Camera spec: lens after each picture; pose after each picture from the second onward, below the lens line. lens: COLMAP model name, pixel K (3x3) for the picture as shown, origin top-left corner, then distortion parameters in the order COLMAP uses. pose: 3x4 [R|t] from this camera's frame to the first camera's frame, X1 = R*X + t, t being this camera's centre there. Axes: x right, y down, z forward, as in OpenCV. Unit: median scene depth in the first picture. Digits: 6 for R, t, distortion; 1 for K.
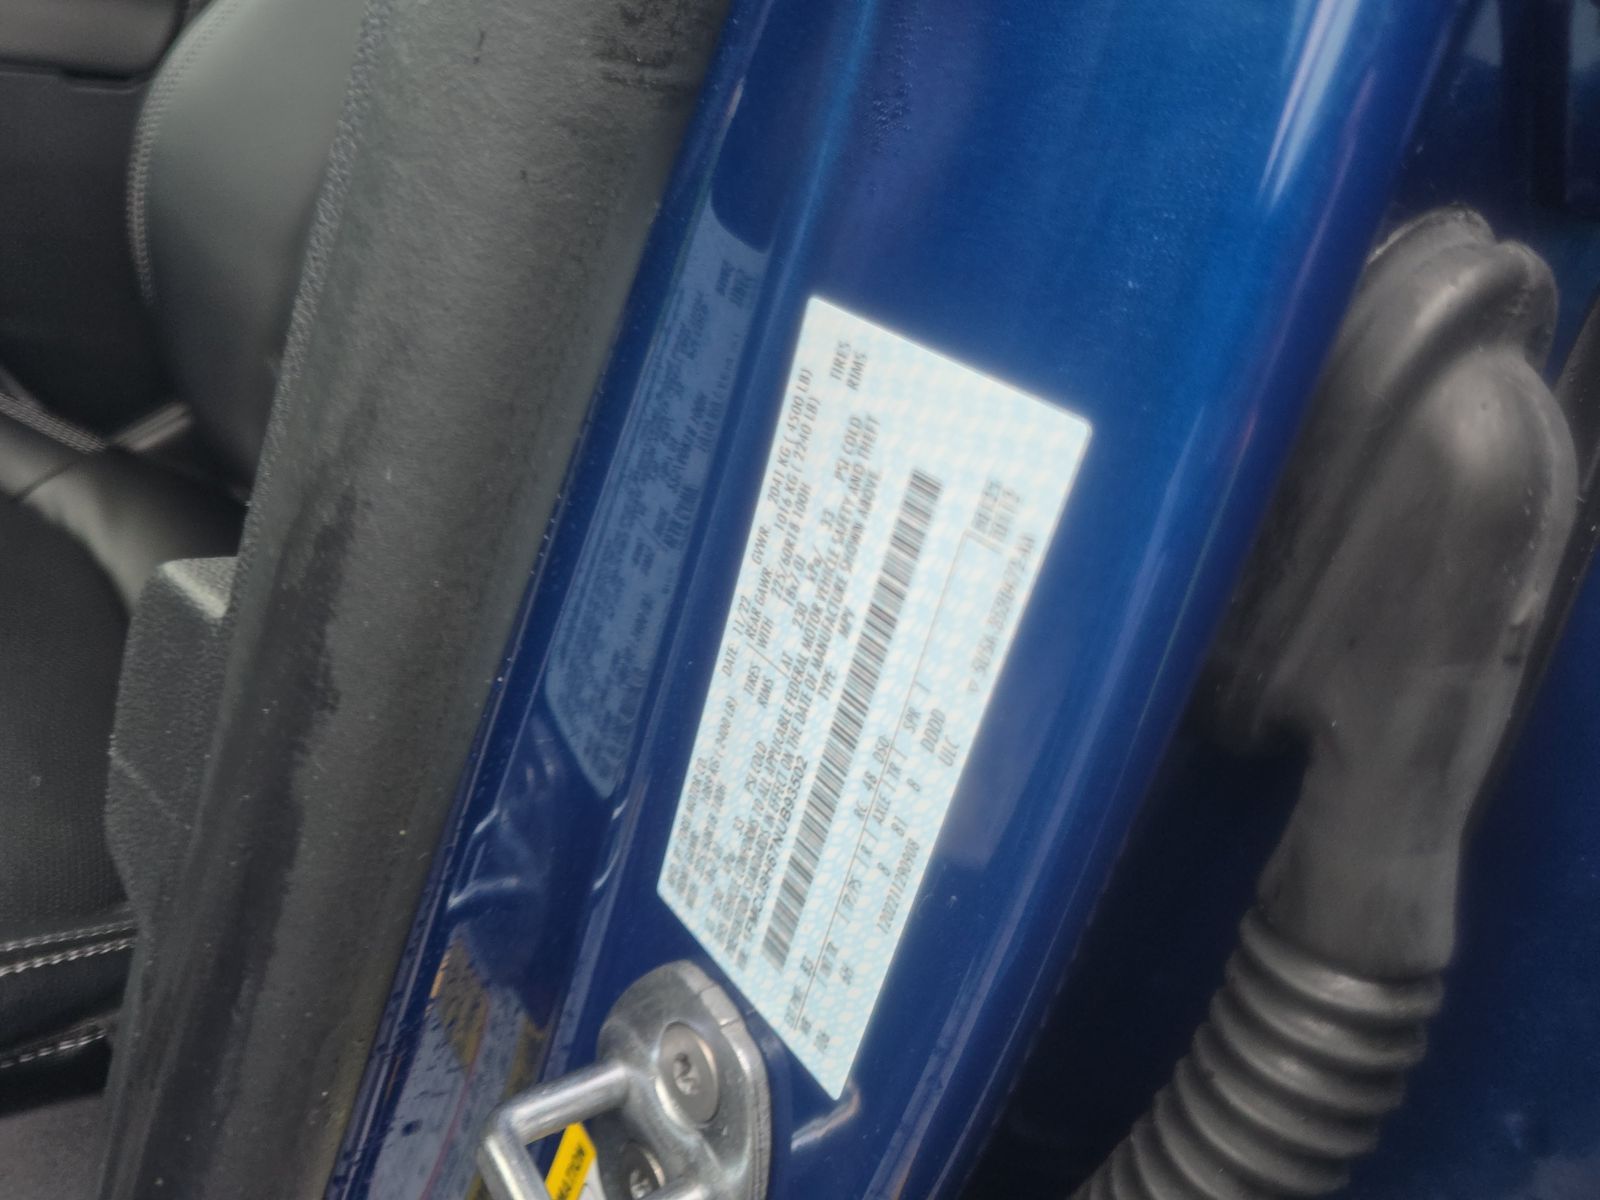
lens RADIAL K [[1070.8, 0, 799.0], [0, 1070.8, 599.8], [0, 0, 1]] dist [-0.002190, -0.004644]
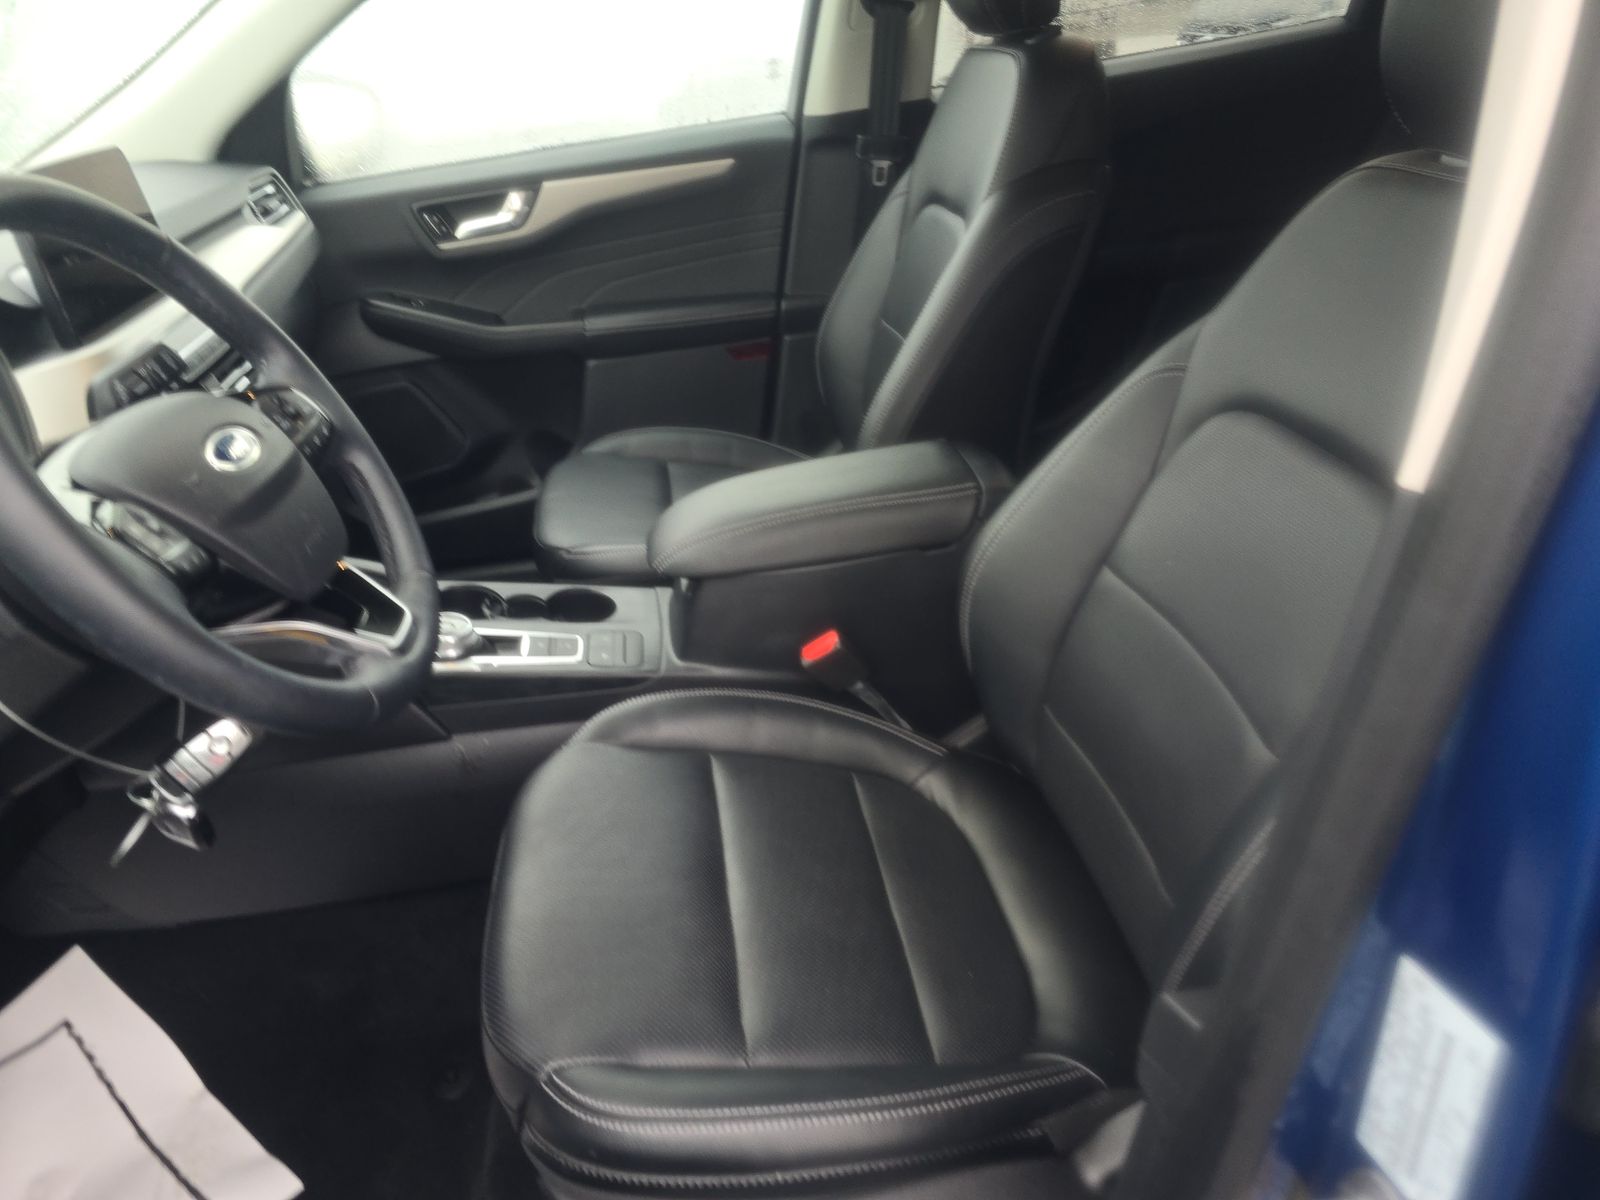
lens RADIAL K [[1070.8, 0, 800.1], [0, 1070.8, 600.8], [0, 0, 1]] dist [-0.002190, -0.004644]
pose [[0.855593, -0.076295, -0.511996, 0.101106], [0.046290, 0.996393, -0.071122, -0.661925], [0.515575, 0.037151, 0.856039, -1.432700]]
